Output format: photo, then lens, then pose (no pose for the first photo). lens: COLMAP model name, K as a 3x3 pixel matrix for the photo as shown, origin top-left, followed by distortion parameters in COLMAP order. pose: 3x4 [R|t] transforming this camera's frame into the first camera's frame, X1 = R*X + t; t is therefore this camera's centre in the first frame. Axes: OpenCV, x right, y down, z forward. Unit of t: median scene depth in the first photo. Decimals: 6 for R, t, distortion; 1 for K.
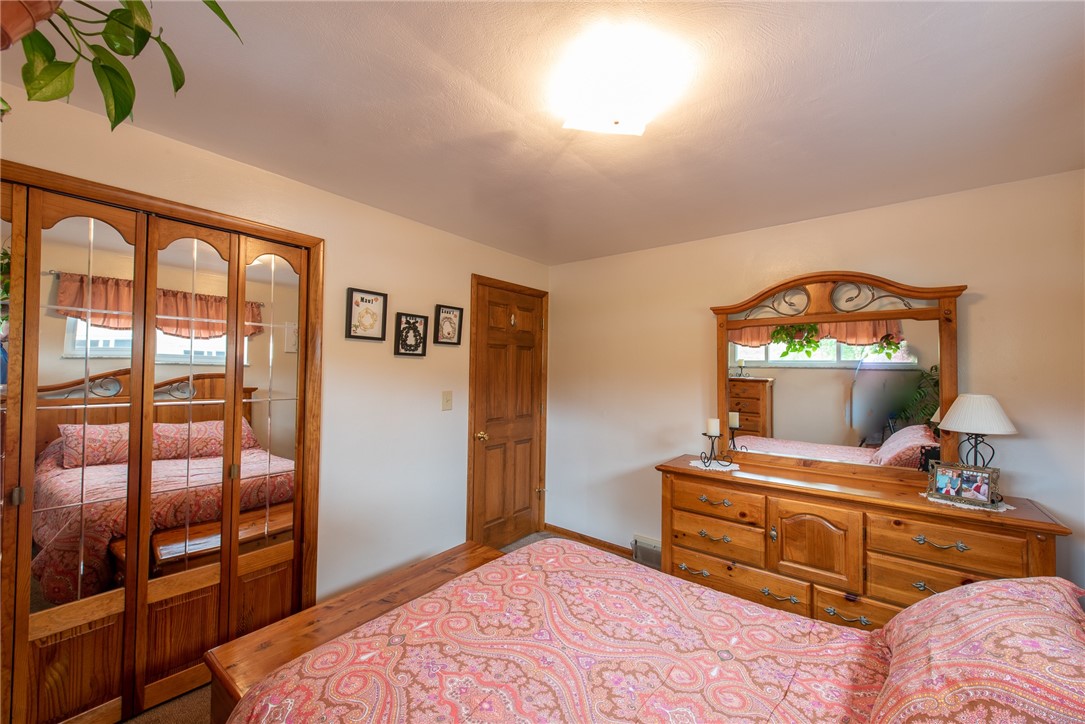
lens RADIAL K [[422.4, 0, 546.2], [0, 422.4, 365.6], [0, 0, 1]] dist [0.011182, -0.000974]
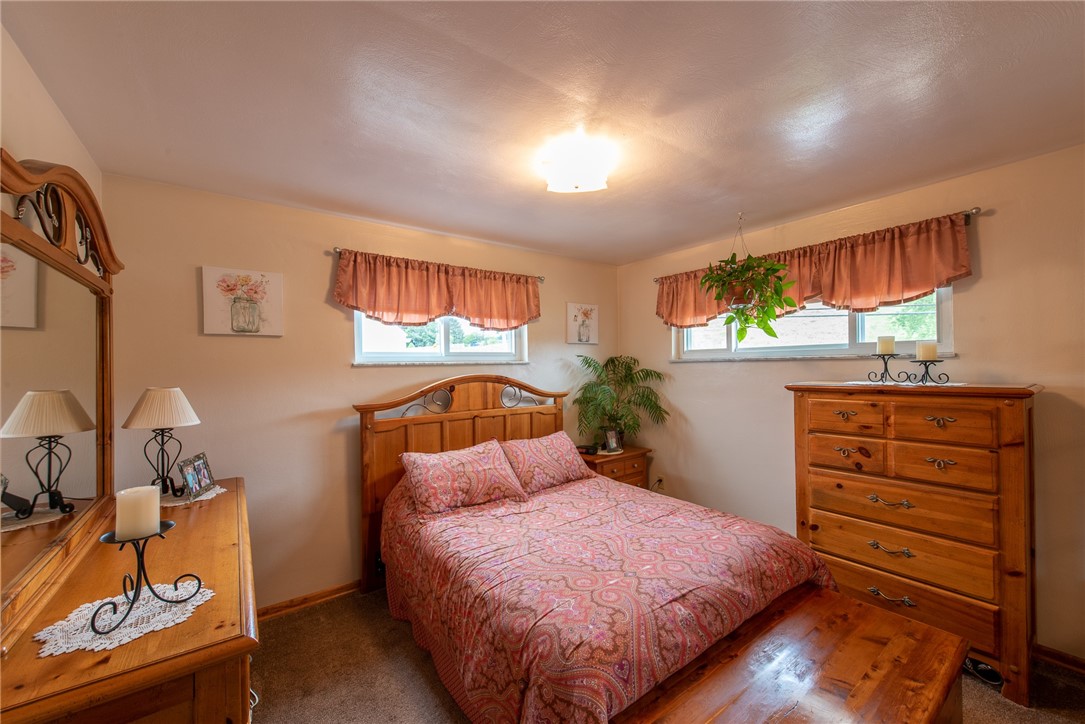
lens RADIAL K [[422.4, 0, 541.3], [0, 422.4, 366.4], [0, 0, 1]] dist [0.011182, -0.000974]
pose [[-0.960748, -0.000281, 0.277424, -0.070892], [-0.000949, 0.999997, -0.002274, 0.017565], [-0.277422, -0.002448, -0.960745, 1.504574]]
